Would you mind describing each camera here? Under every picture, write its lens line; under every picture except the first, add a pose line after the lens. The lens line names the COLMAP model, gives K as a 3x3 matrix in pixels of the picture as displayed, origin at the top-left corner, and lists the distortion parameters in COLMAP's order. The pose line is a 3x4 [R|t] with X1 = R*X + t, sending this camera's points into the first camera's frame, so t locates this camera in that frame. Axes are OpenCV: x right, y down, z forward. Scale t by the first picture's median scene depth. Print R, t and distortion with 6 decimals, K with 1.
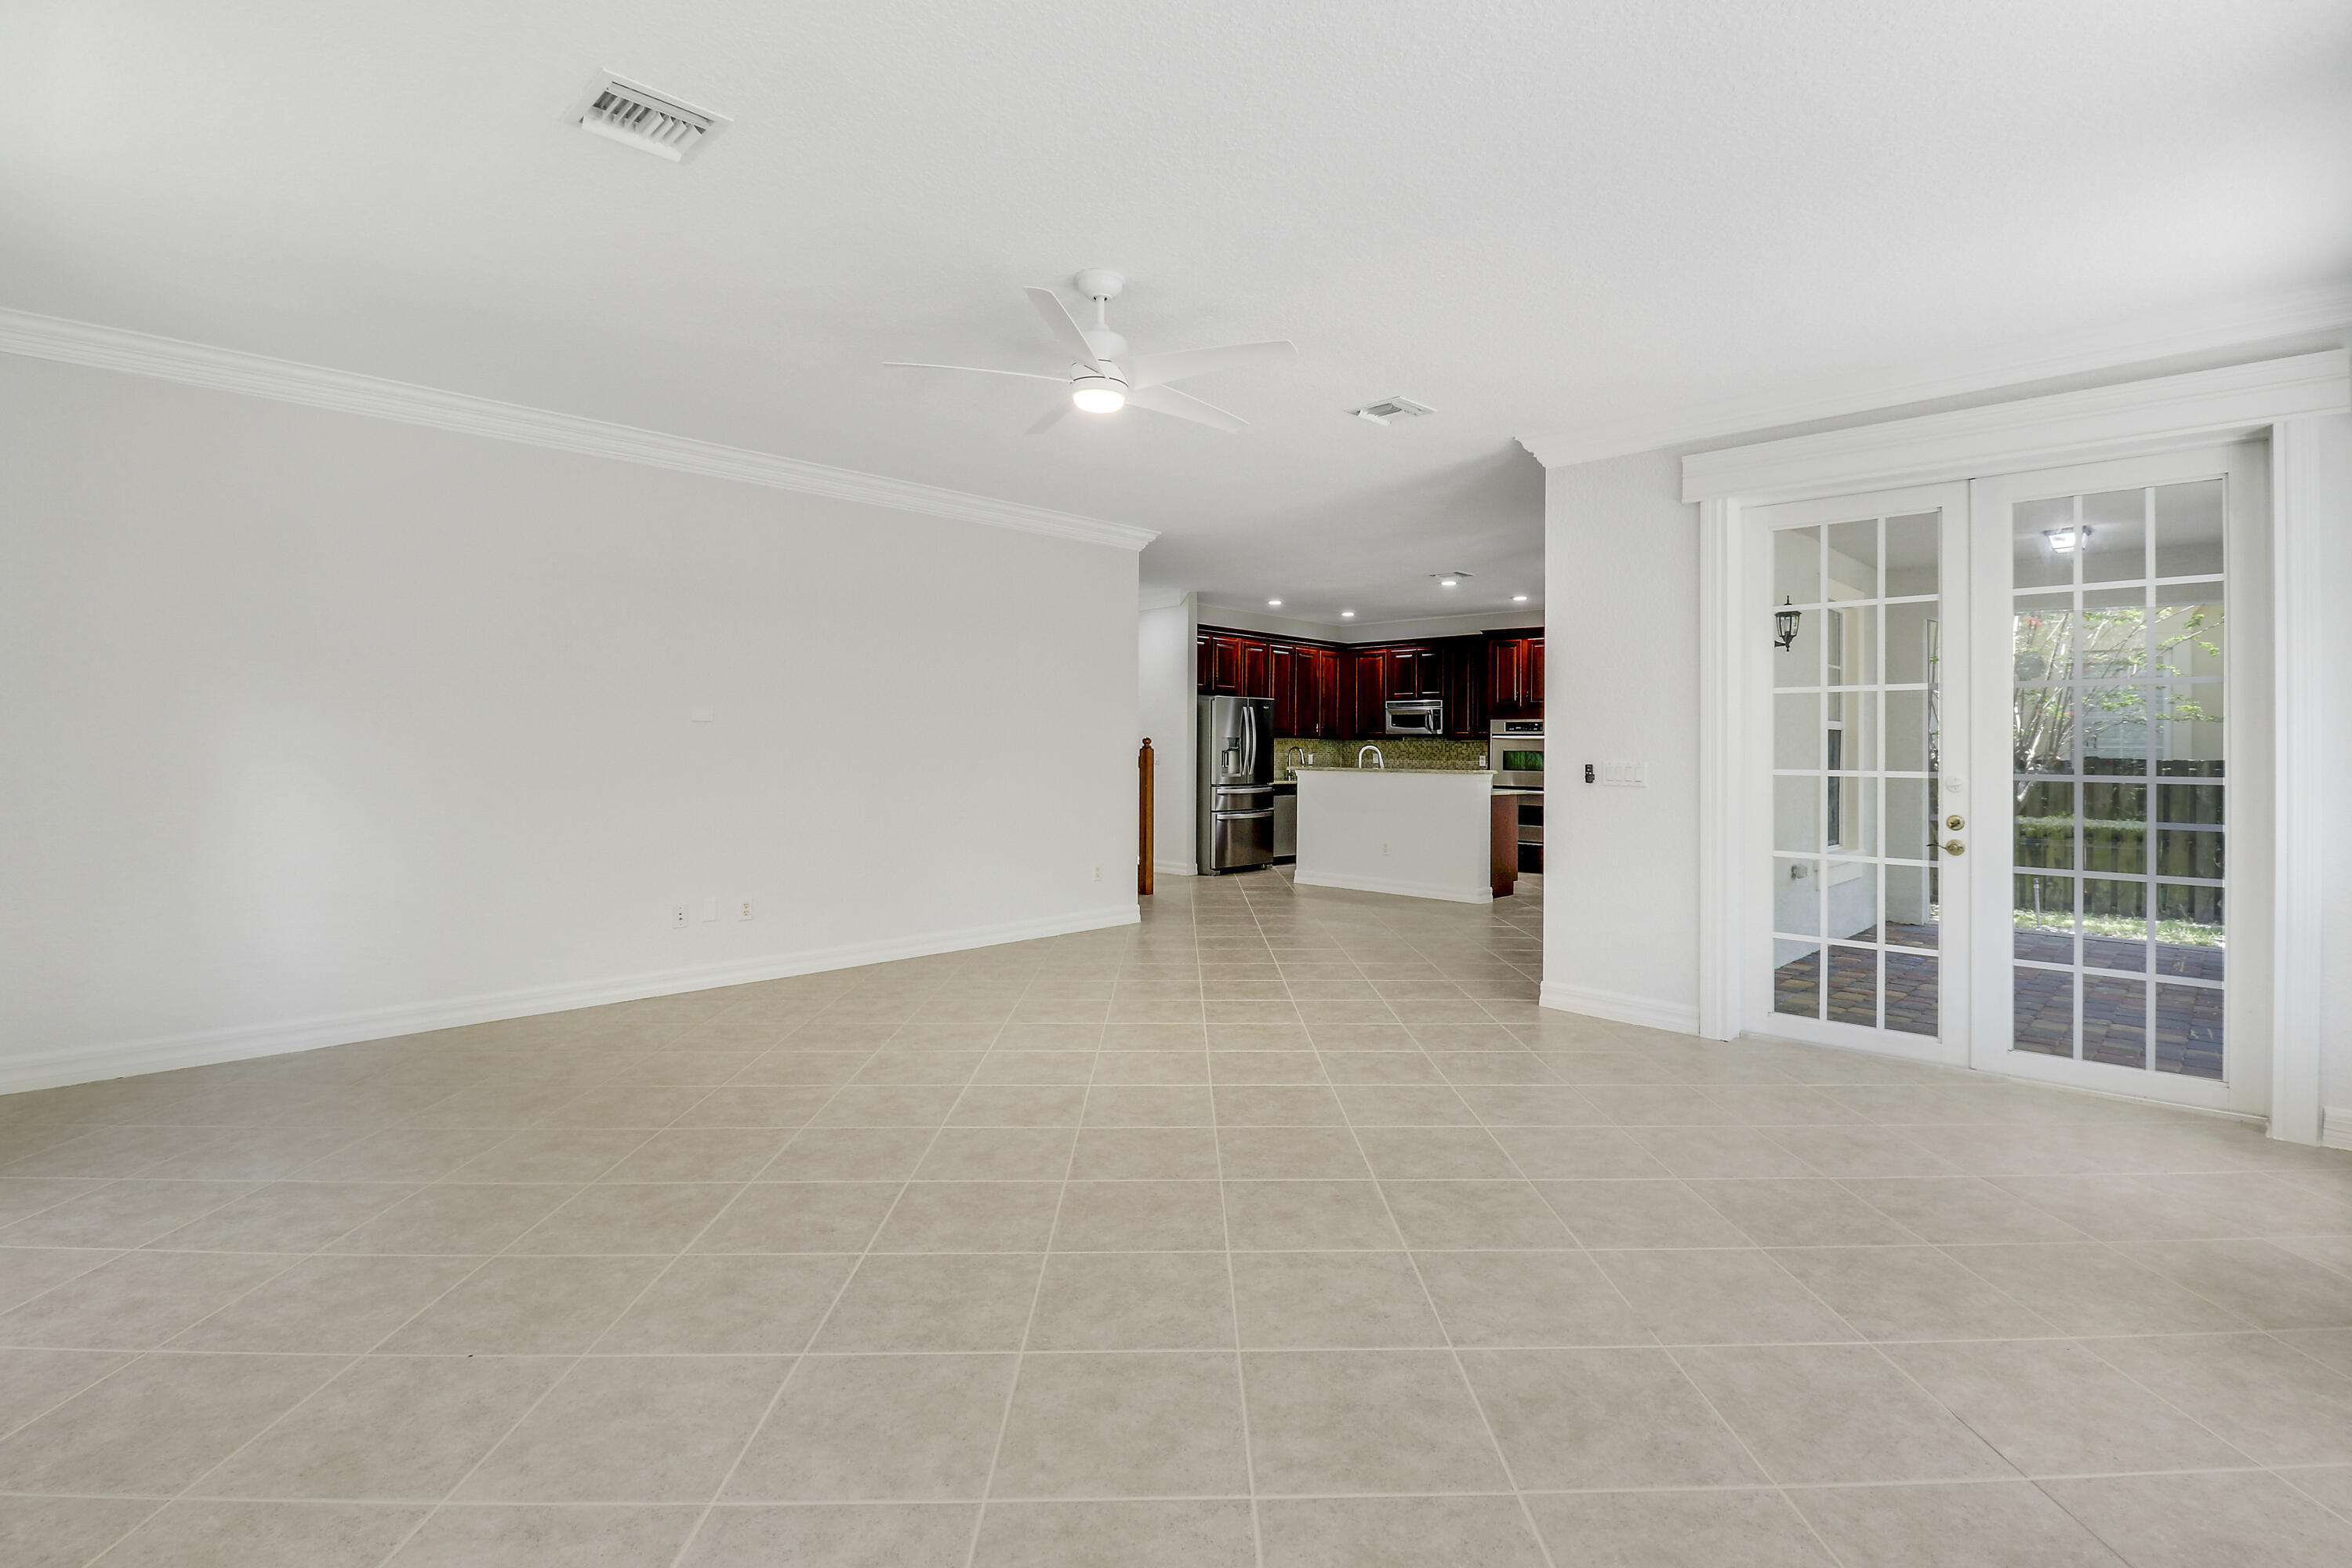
lens RADIAL K [[1103.6, 0, 1178.7], [0, 1103.6, 720.5], [0, 0, 1]] dist [-0.002526, -0.007370]
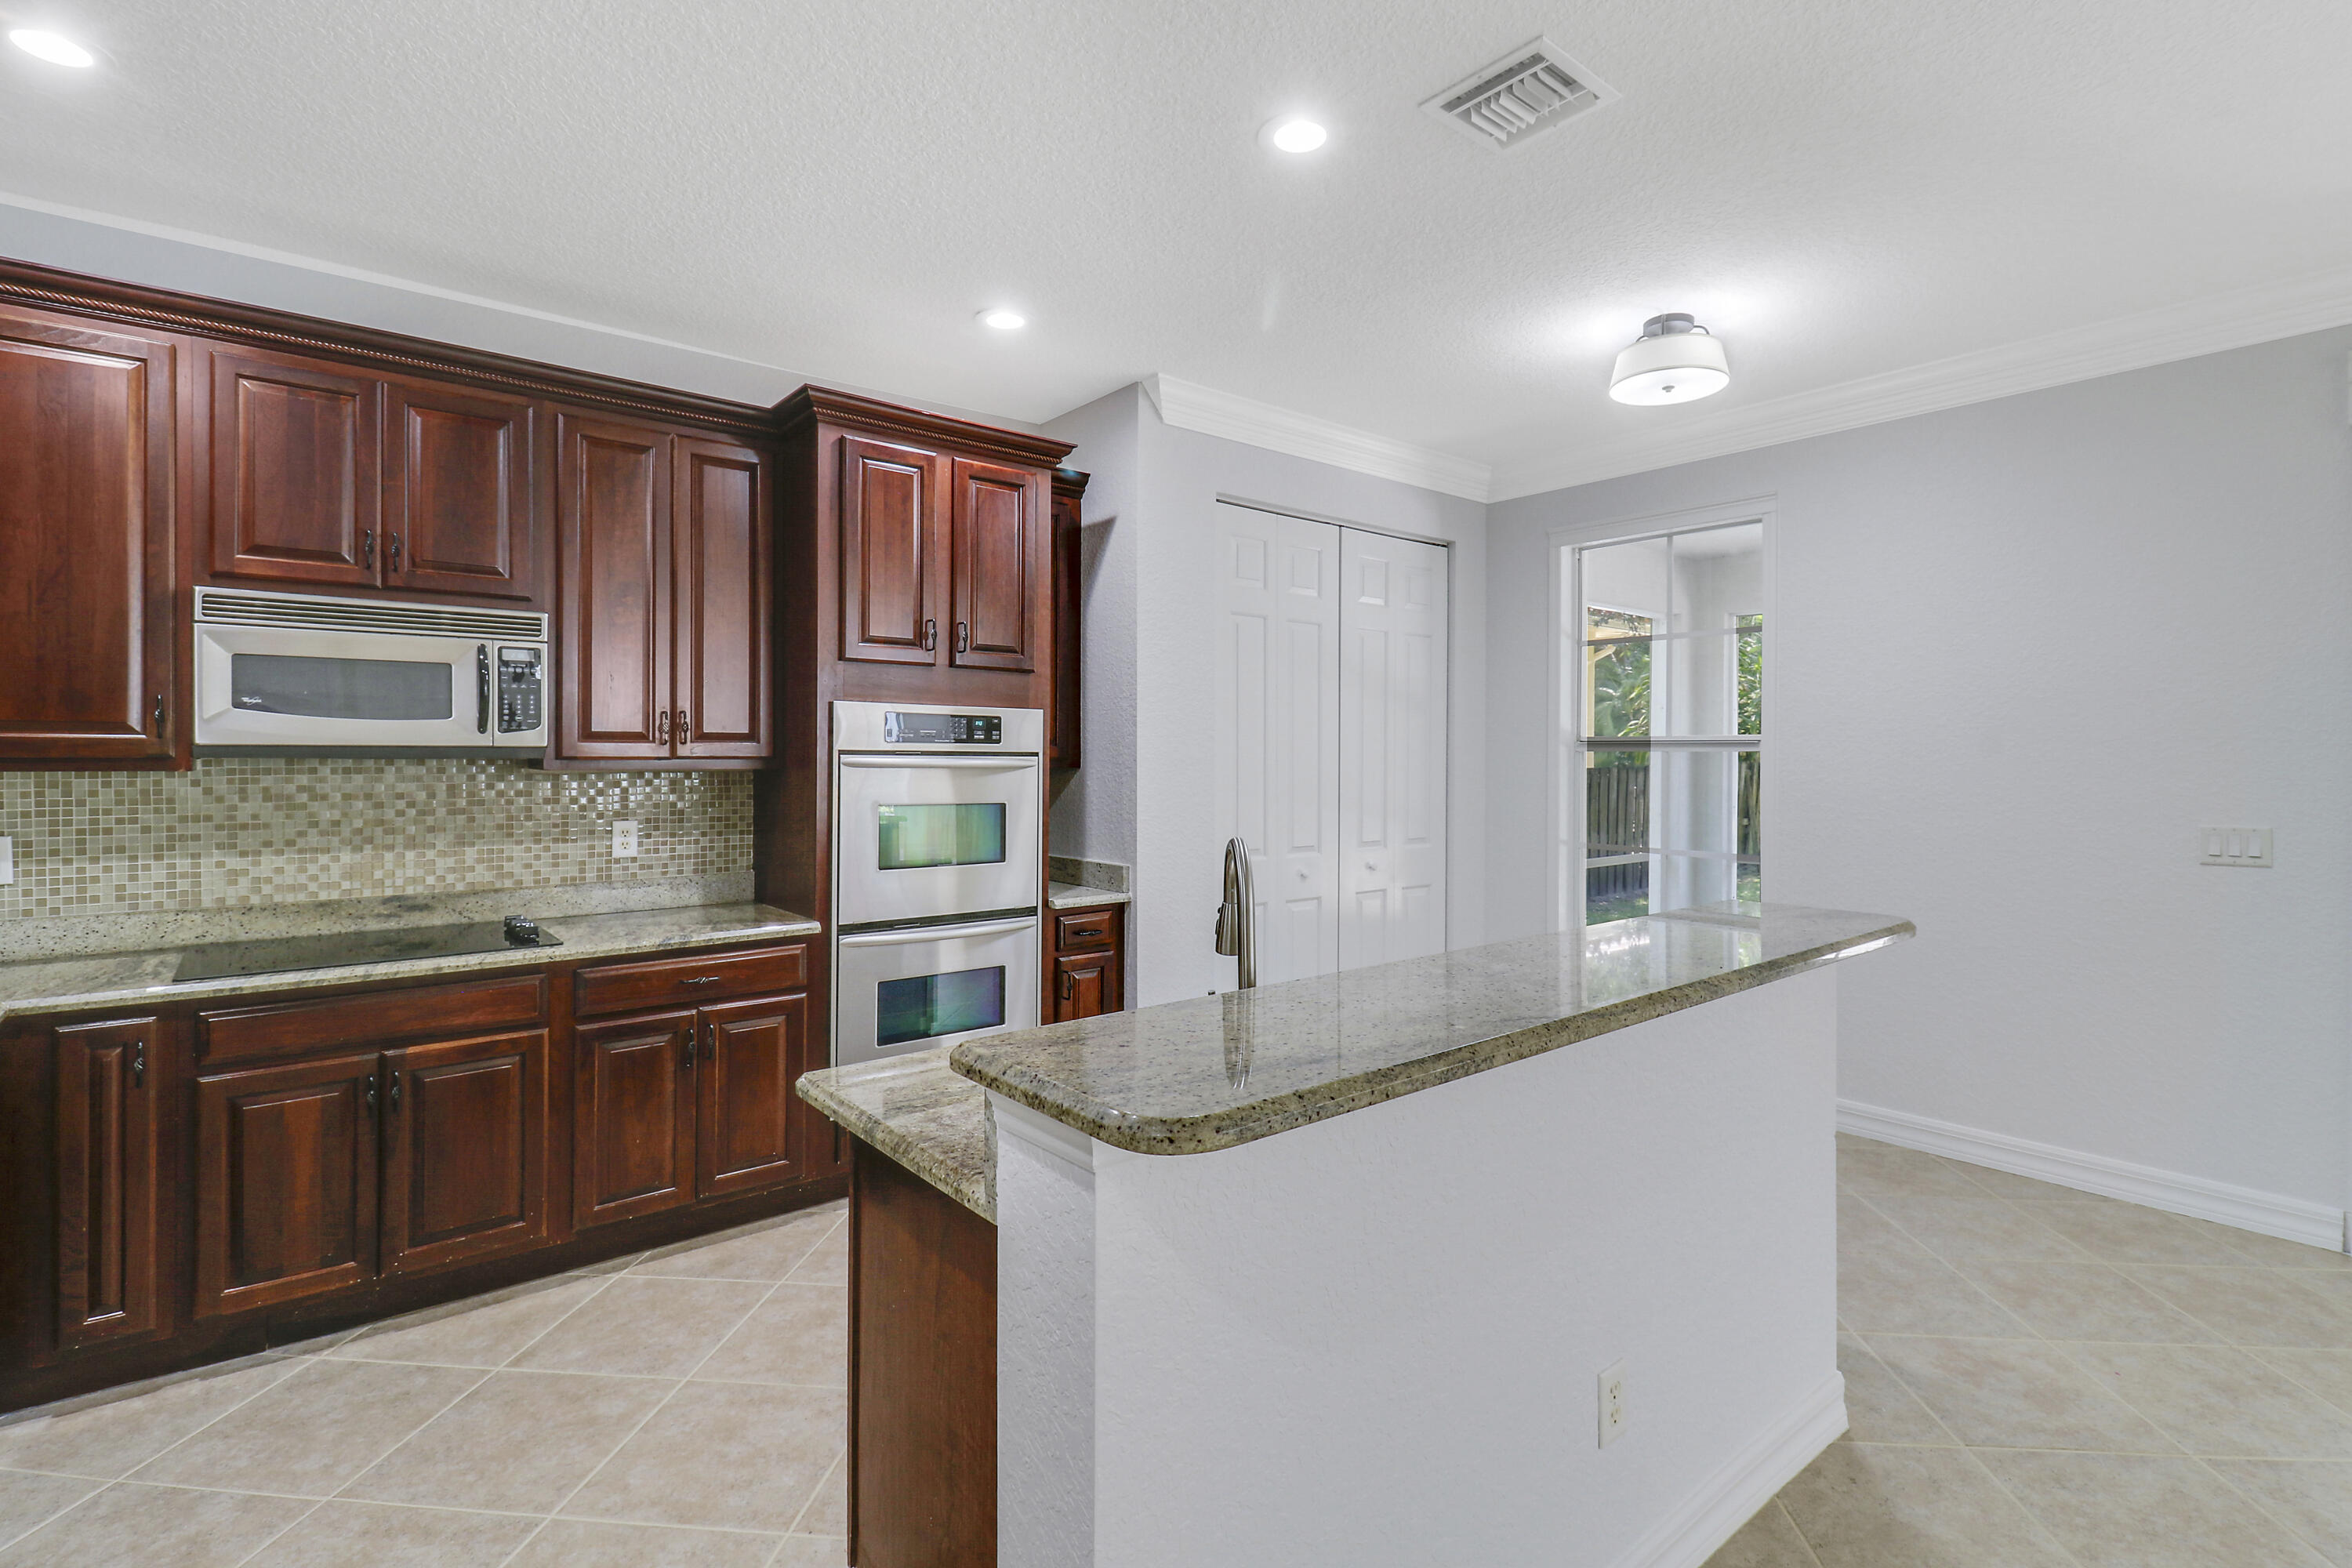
lens RADIAL K [[1103.6, 0, 1171.5], [0, 1103.6, 755.8], [0, 0, 1]] dist [-0.002526, -0.007370]
pose [[0.093953, -0.007168, 0.995551, -0.000811], [-0.025392, 0.999632, 0.009593, 0.008570], [-0.995253, -0.026180, 0.093737, 0.871646]]
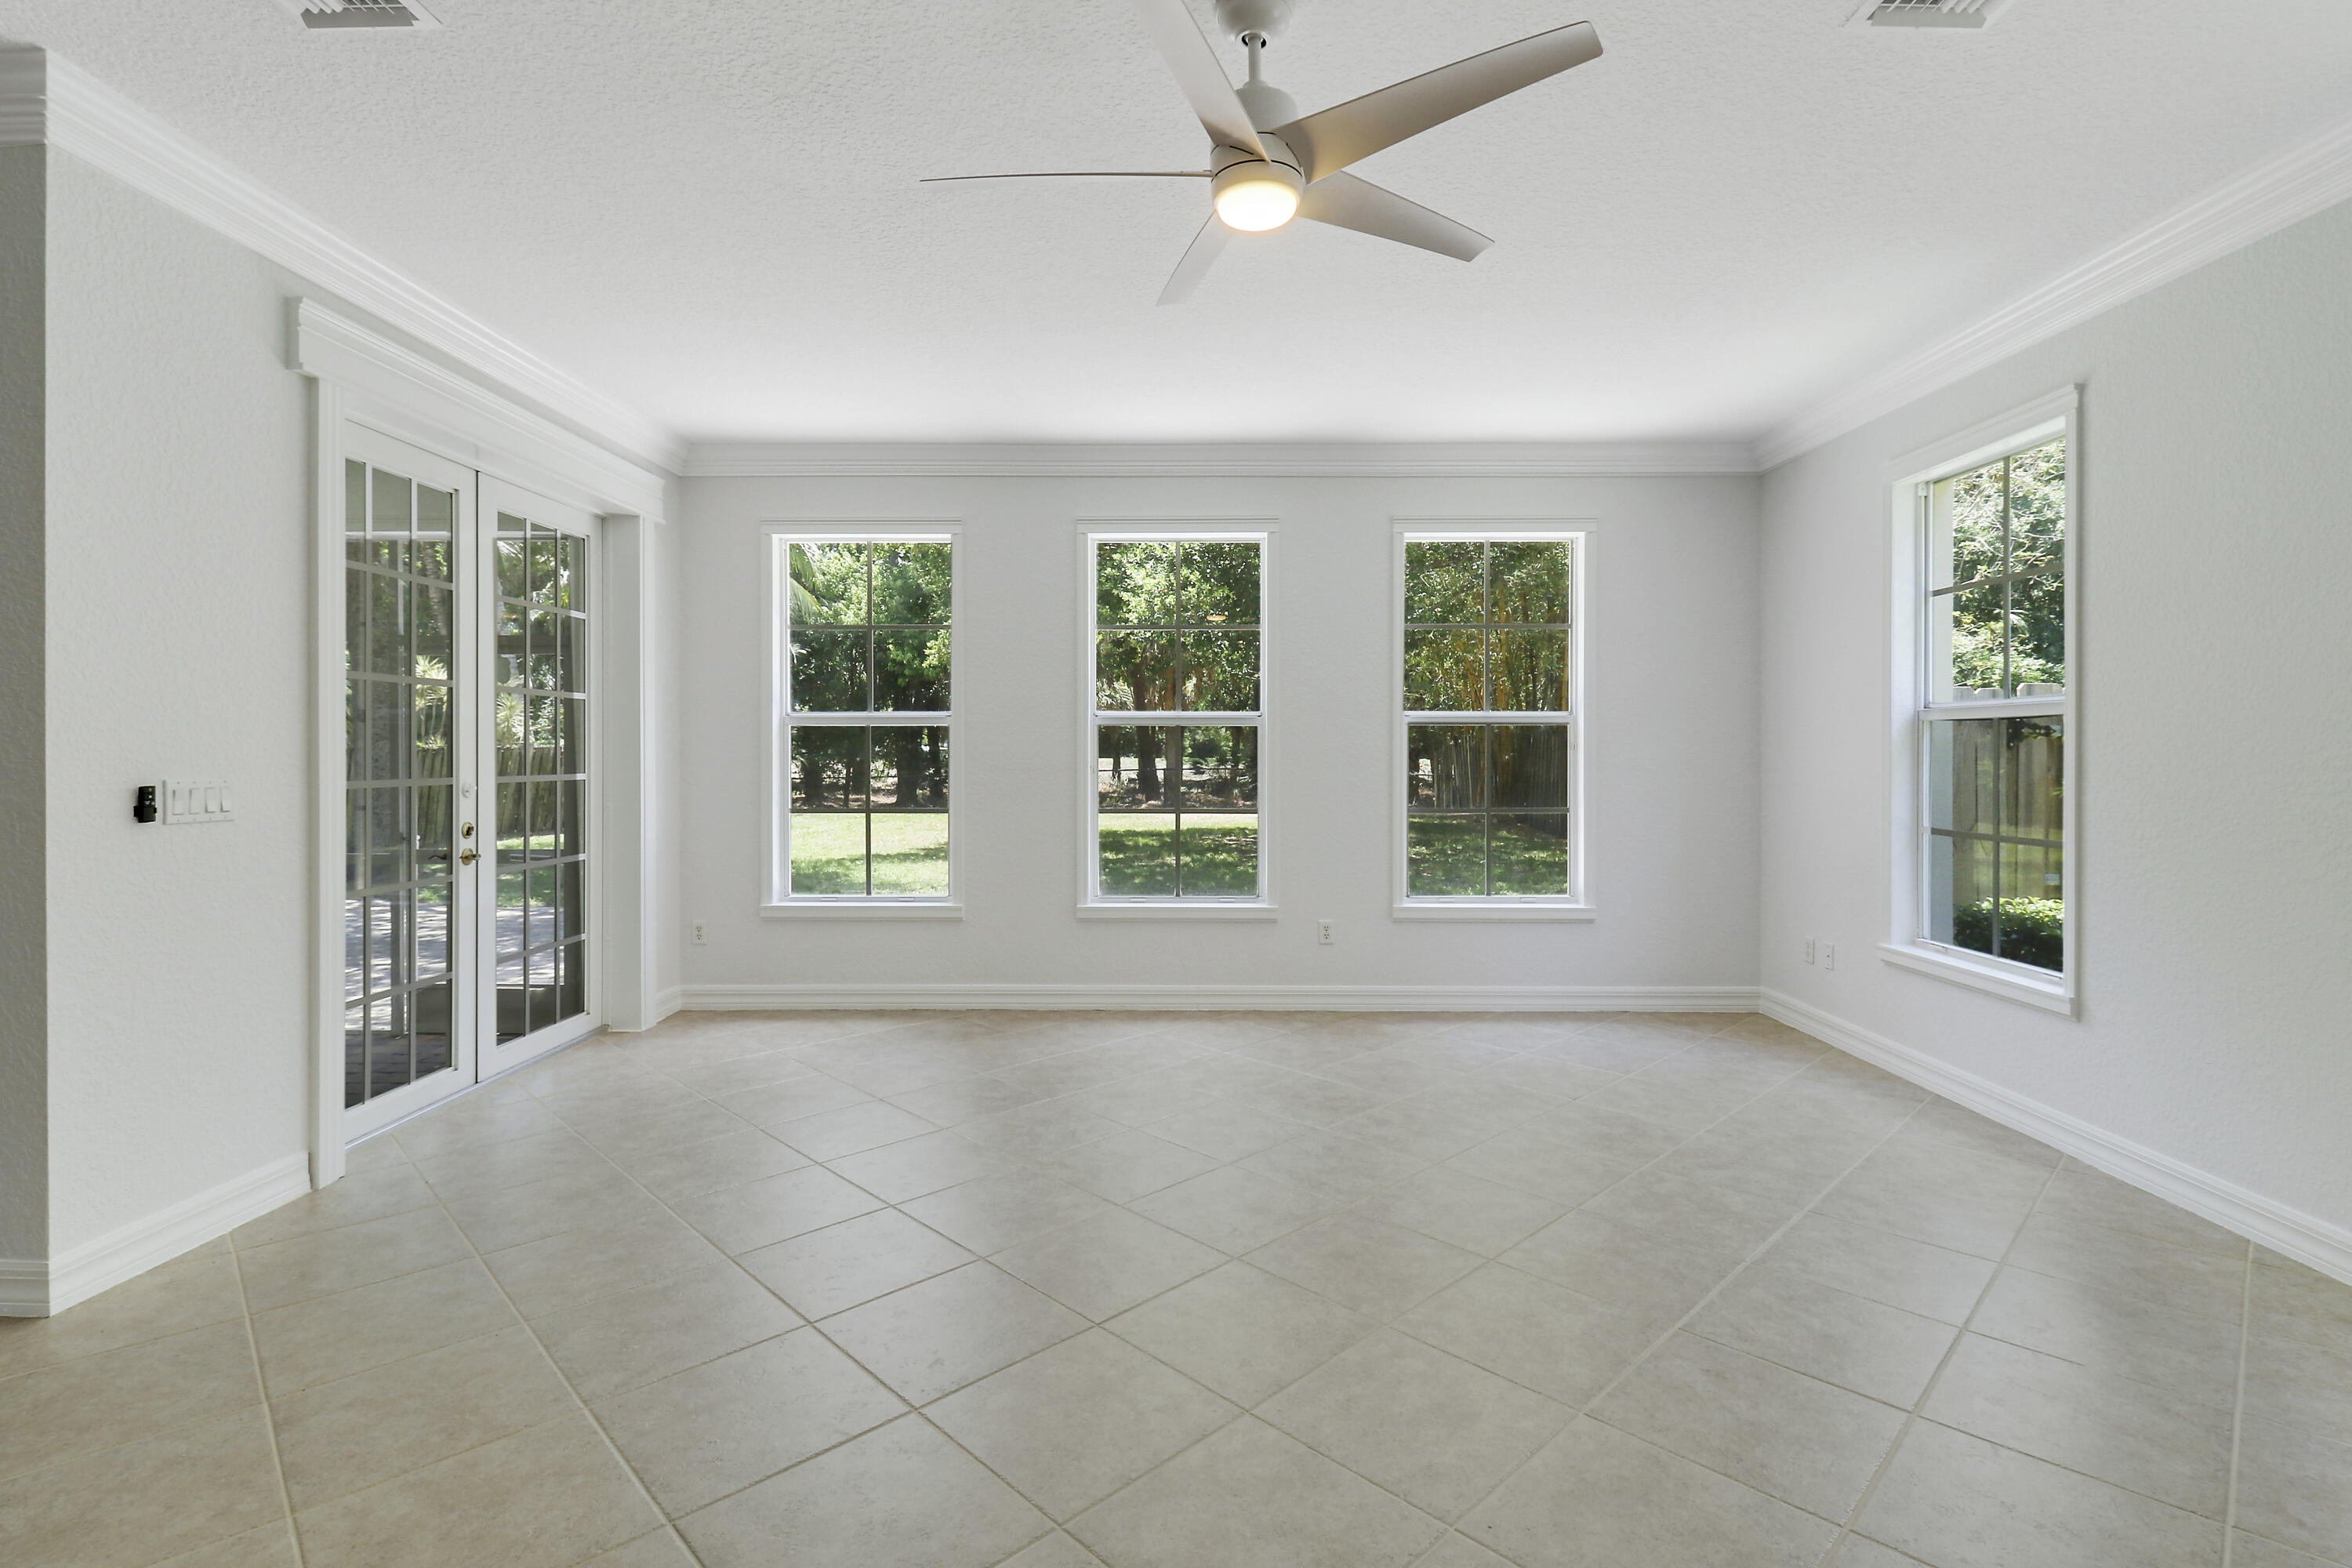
lens RADIAL K [[1103.6, 0, 1180.1], [0, 1103.6, 763.0], [0, 0, 1]] dist [-0.002526, -0.007370]
pose [[-0.695285, -0.017065, 0.718531, -0.150147], [-0.025162, 0.999683, -0.000605, 0.007353], [-0.718293, -0.018500, -0.695494, 0.450242]]
